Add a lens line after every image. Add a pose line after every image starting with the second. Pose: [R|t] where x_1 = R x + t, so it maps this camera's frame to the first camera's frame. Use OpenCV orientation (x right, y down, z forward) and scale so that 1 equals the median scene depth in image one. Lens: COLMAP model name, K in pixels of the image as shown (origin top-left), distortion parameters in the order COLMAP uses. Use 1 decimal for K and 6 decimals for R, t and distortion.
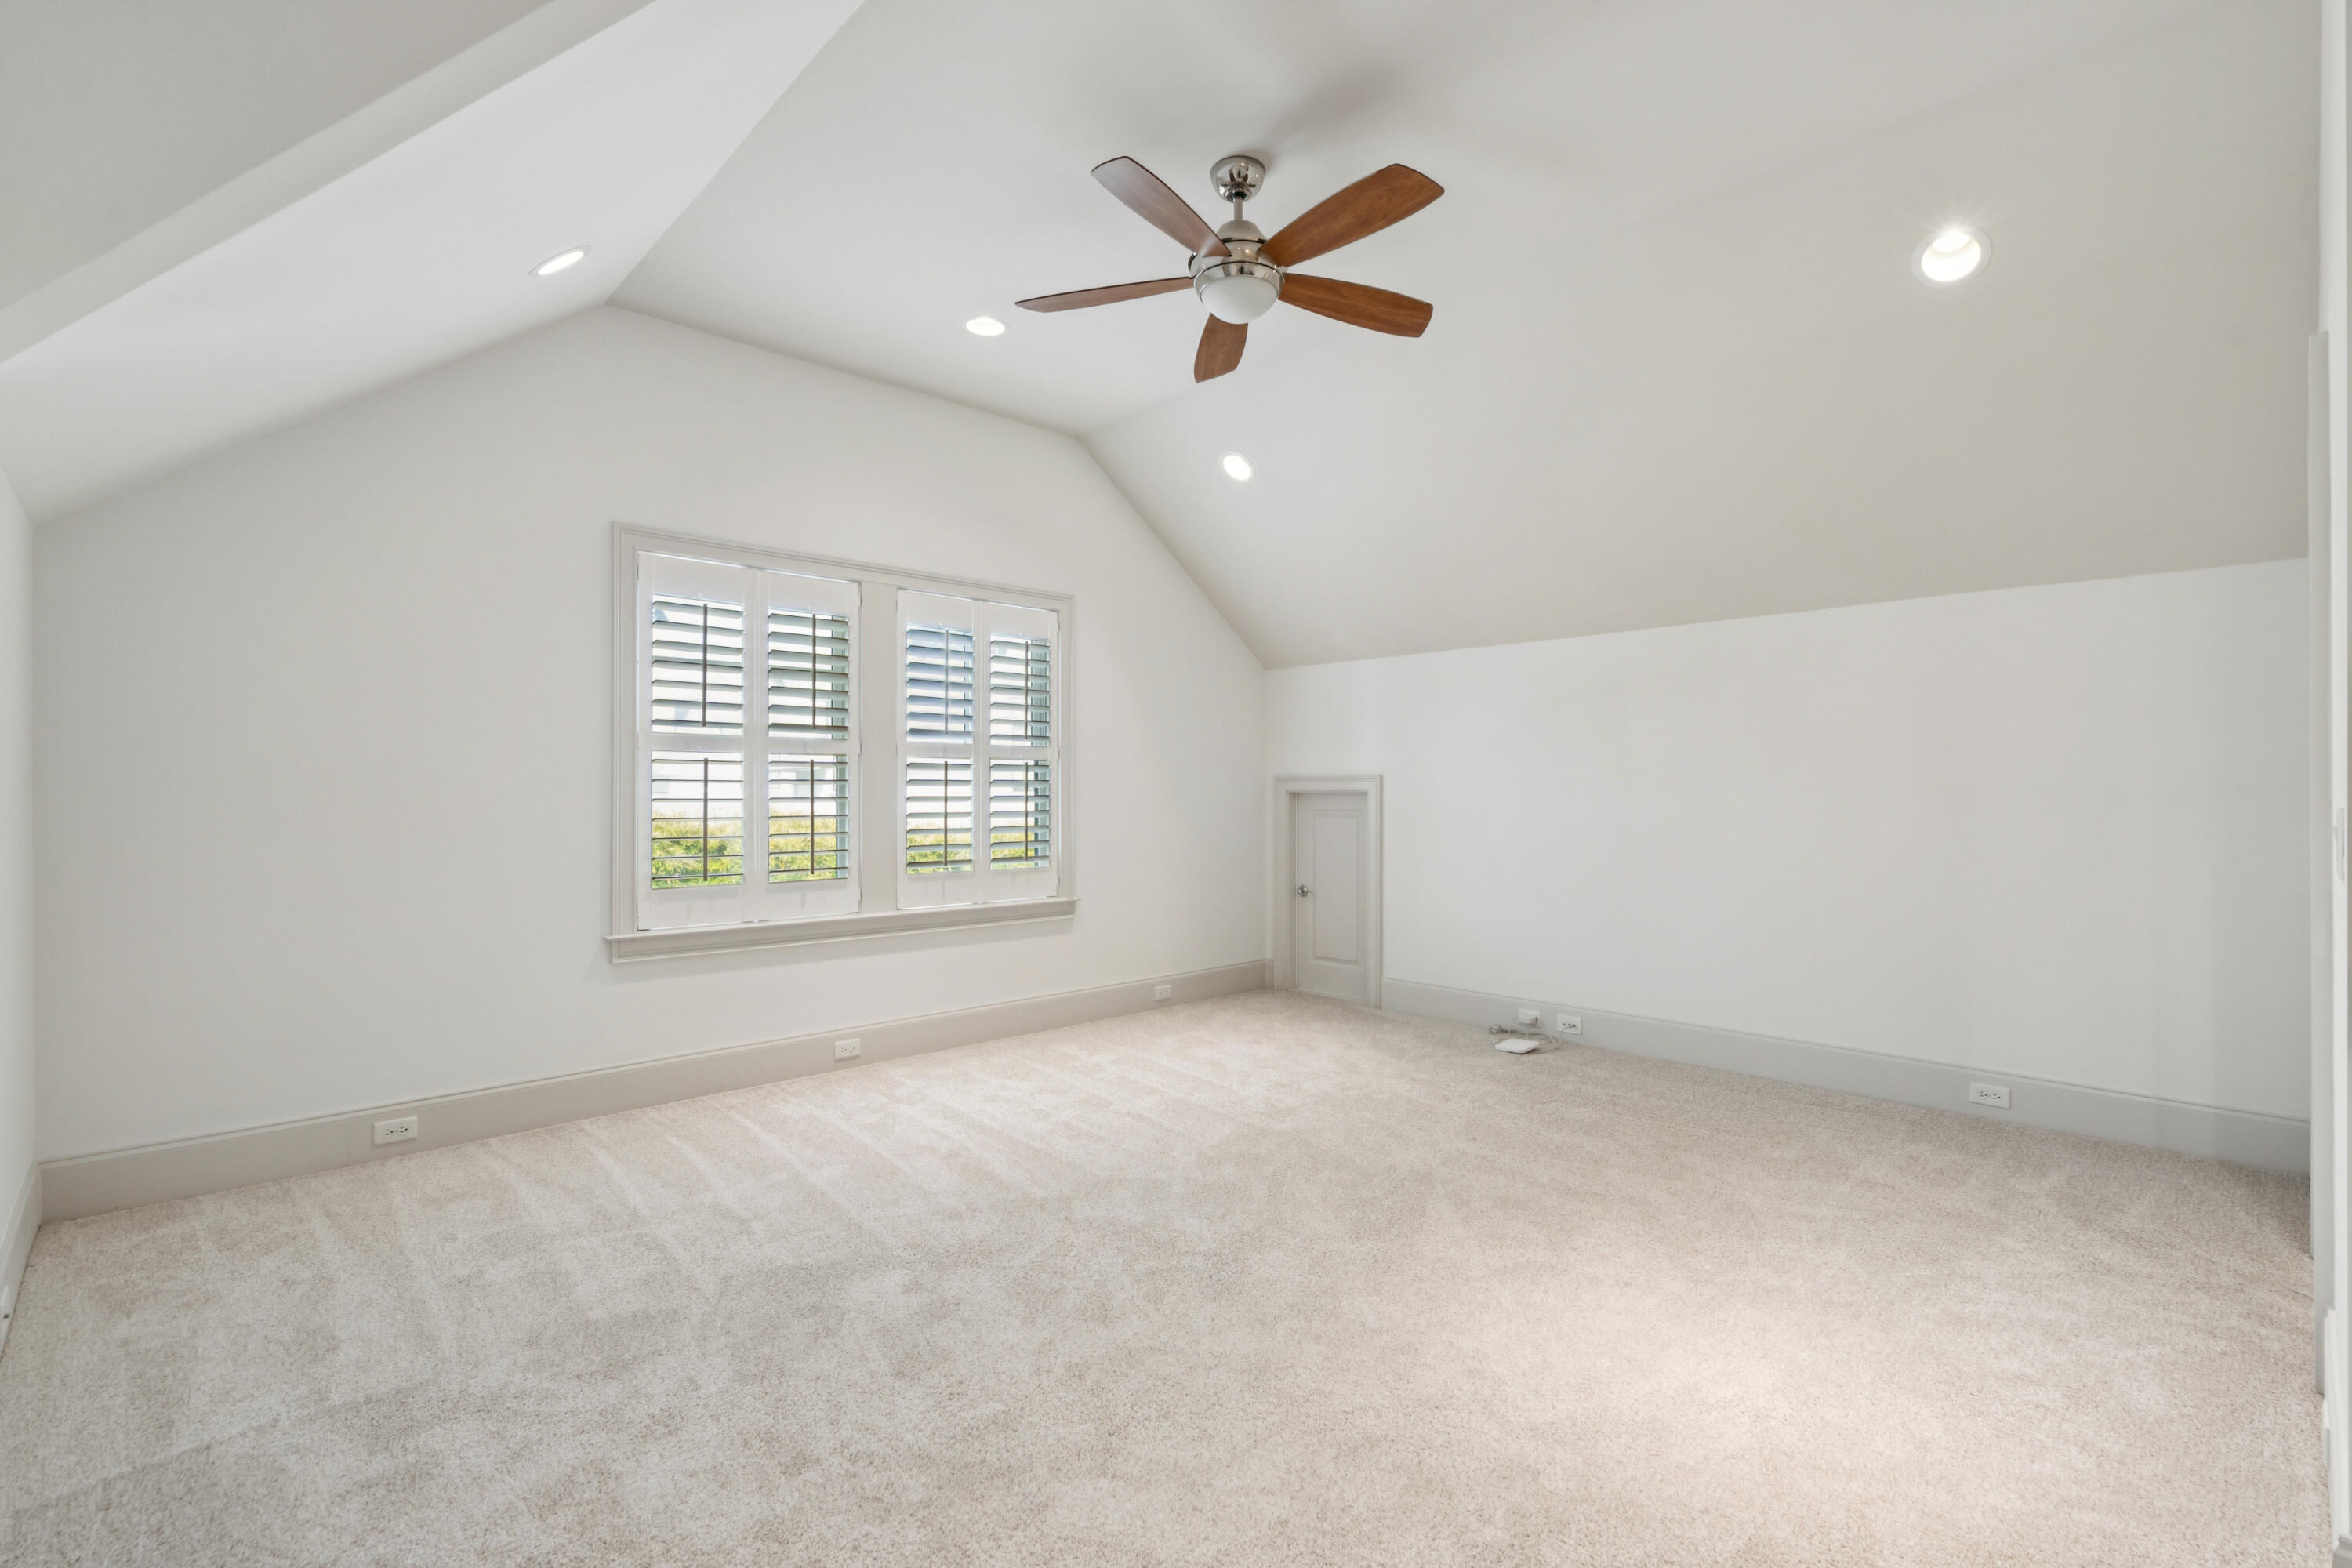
lens RADIAL K [[1066.5, 0, 1178.4], [0, 1066.5, 780.4], [0, 0, 1]] dist [-0.000207, -0.000035]
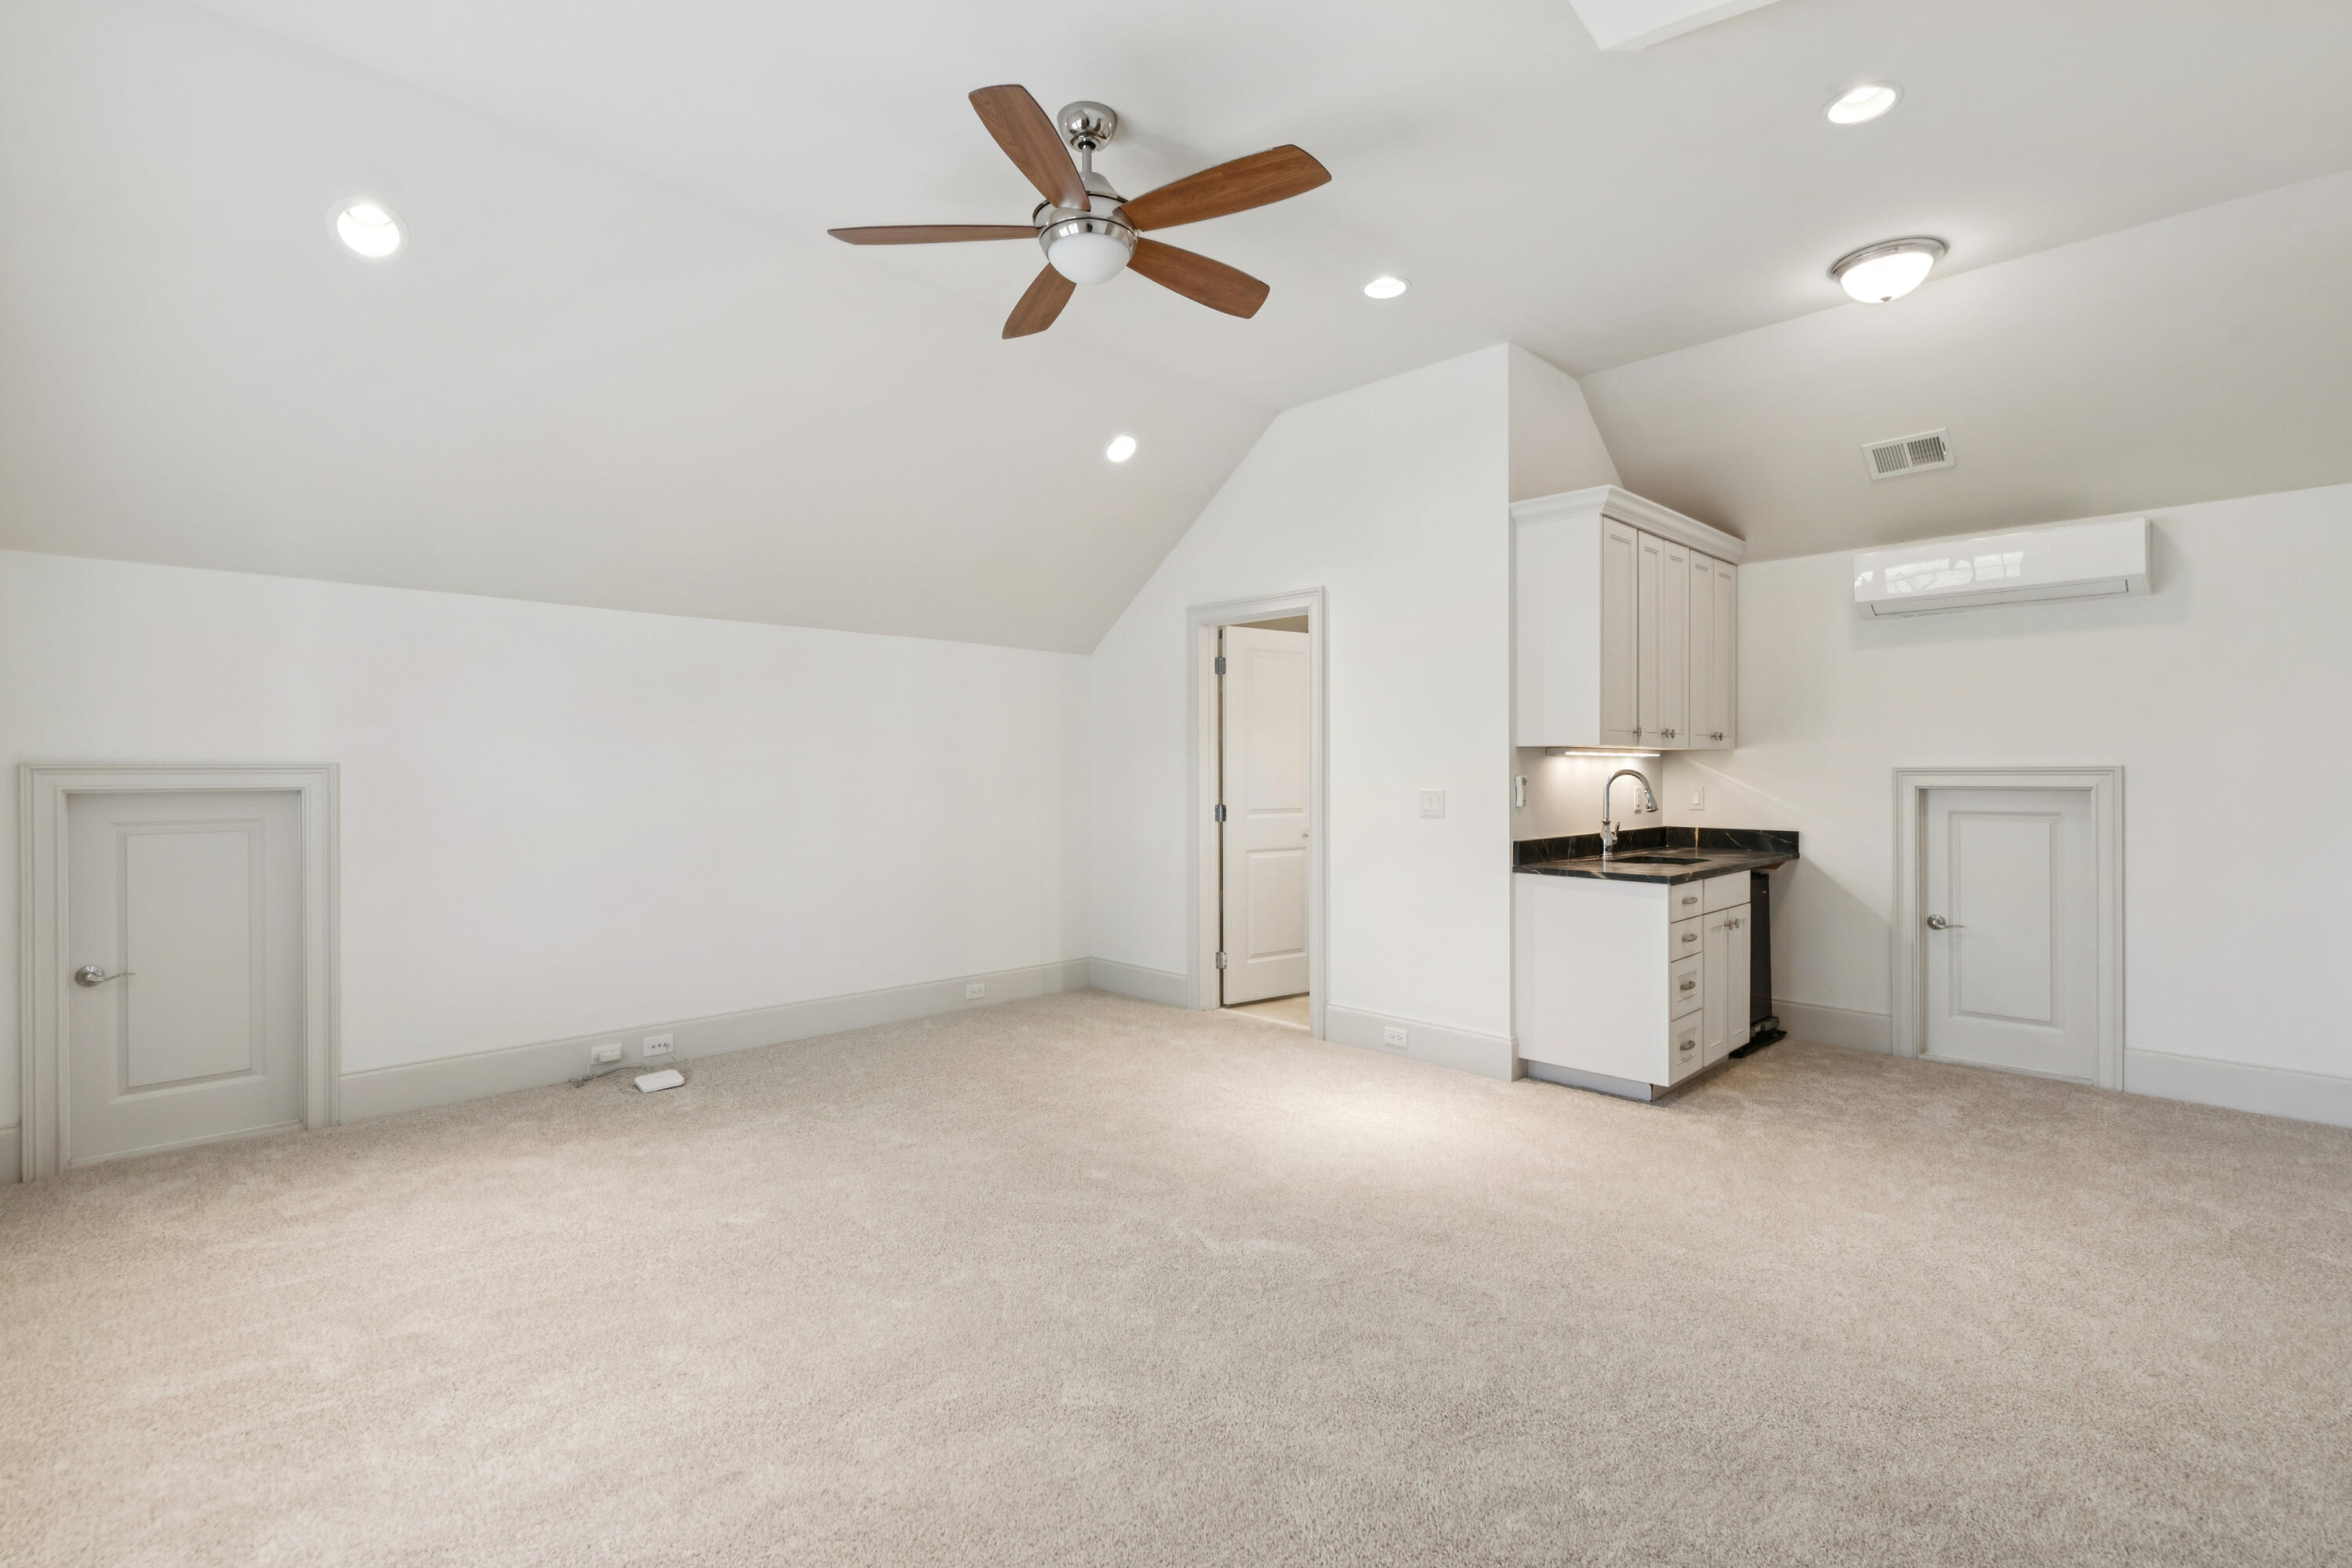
lens RADIAL K [[1066.5, 0, 1178.4], [0, 1066.5, 780.4], [0, 0, 1]] dist [-0.000207, -0.000035]
pose [[-0.017737, -0.005732, 0.999826, -0.537169], [-0.006638, 0.999962, 0.005615, -0.001364], [-0.999821, -0.006537, -0.017774, 0.586322]]
